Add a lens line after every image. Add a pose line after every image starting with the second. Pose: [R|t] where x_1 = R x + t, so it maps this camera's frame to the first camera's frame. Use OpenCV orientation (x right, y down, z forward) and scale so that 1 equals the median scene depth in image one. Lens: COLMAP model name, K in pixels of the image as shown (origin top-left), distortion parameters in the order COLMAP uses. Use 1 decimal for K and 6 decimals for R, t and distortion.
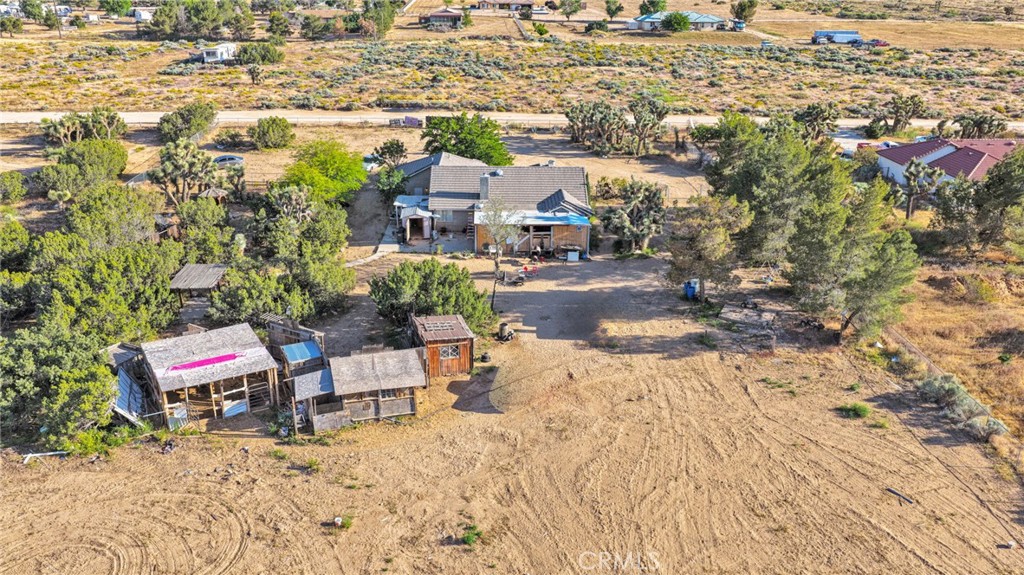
lens RADIAL K [[862.7, 0, 510.9], [0, 862.7, 288.5], [0, 0, 1]] dist [-0.008218, 0.030665]
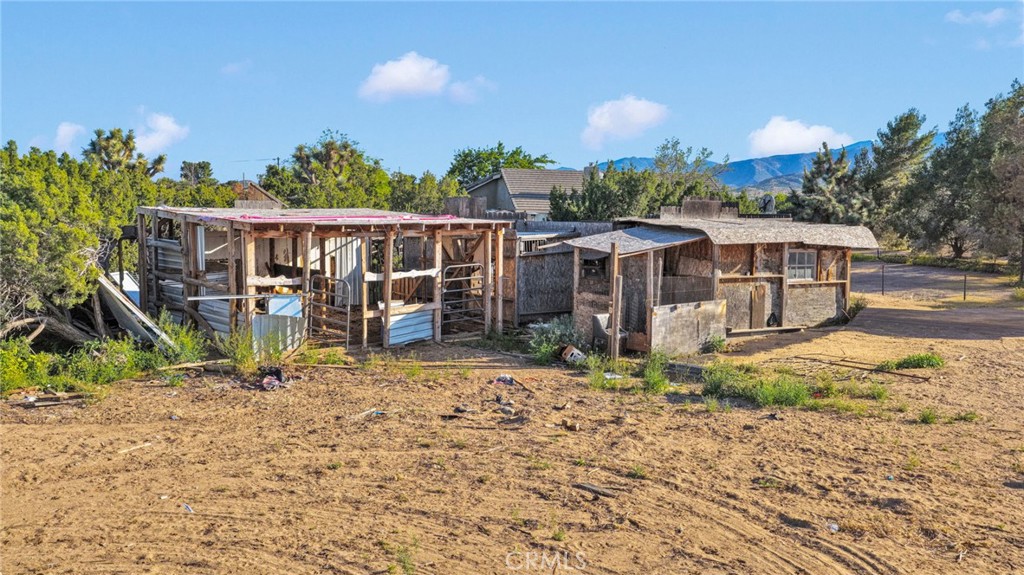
lens RADIAL K [[862.7, 0, 515.7], [0, 862.7, 282.6], [0, 0, 1]] dist [-0.008218, 0.030665]
pose [[0.984509, -0.011481, 0.174959, -0.340979], [0.059841, 0.959941, -0.273737, 0.228844], [-0.164808, 0.279966, 0.945758, 0.627684]]
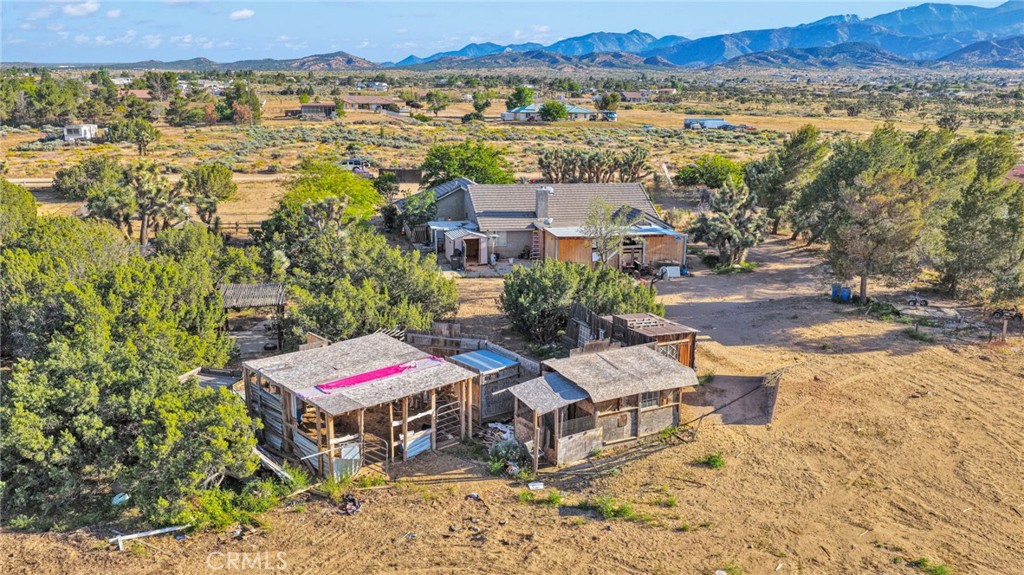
lens RADIAL K [[862.7, 0, 514.2], [0, 862.7, 291.2], [0, 0, 1]] dist [-0.008218, 0.030665]
pose [[0.977283, -0.048089, 0.206411, -0.378275], [0.075236, 0.989205, -0.125752, 0.112640], [-0.198135, 0.138425, 0.970351, 0.339188]]
